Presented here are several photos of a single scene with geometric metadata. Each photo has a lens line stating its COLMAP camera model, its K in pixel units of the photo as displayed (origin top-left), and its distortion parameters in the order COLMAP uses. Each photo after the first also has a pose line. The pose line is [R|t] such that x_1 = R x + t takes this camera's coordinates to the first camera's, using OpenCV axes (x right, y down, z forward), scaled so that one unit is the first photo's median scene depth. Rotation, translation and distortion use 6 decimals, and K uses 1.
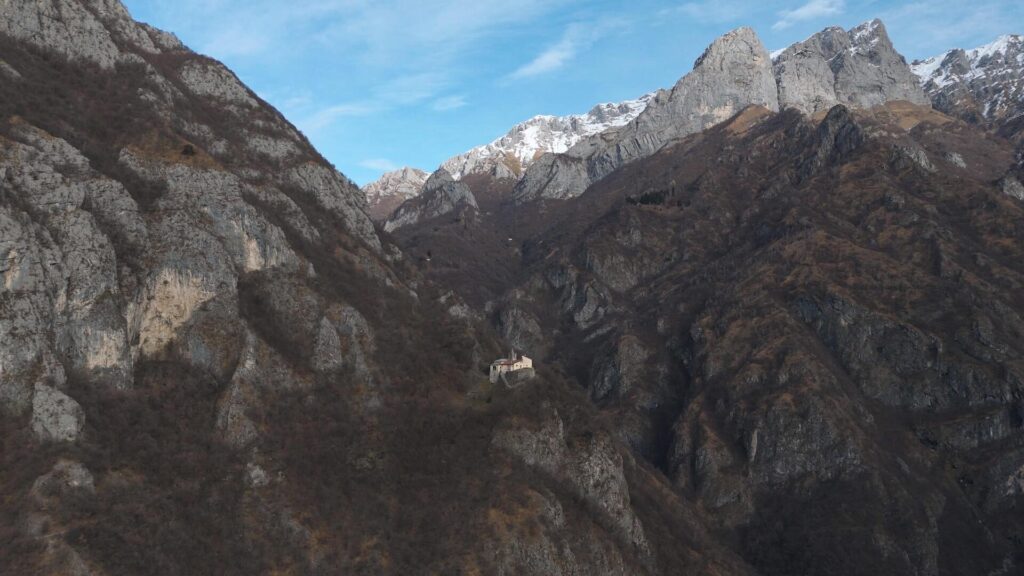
lens RADIAL K [[720.1, 0, 515.7], [0, 720.1, 284.3], [0, 0, 1]] dist [0.047122, -0.029153]
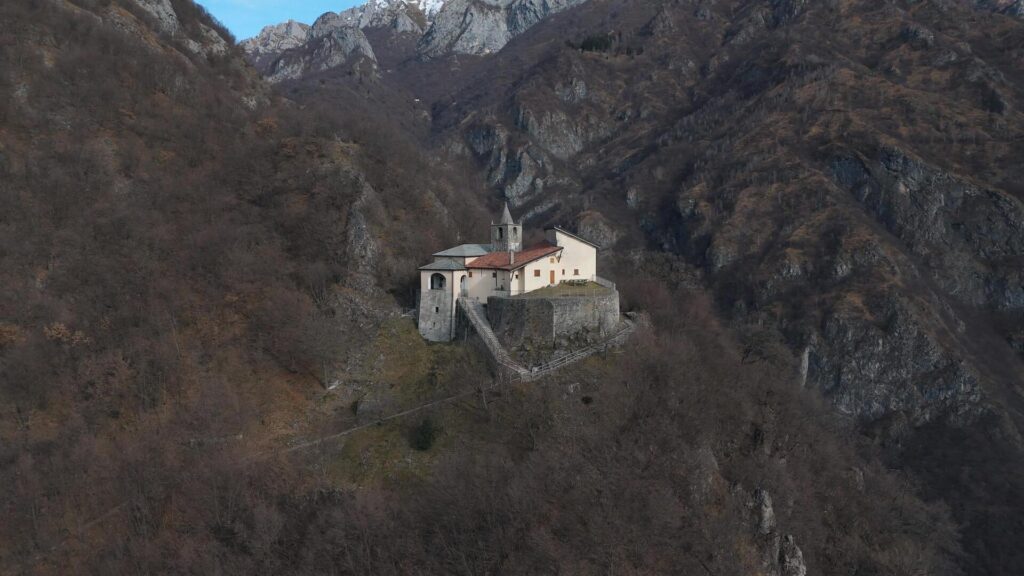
lens RADIAL K [[720.1, 0, 515.1], [0, 720.1, 296.5], [0, 0, 1]] dist [0.047122, -0.029153]
pose [[0.991599, -0.015096, 0.128465, -0.011439], [-0.007598, 0.984653, 0.174361, 0.025372], [-0.129126, -0.173872, 0.976266, 0.245603]]
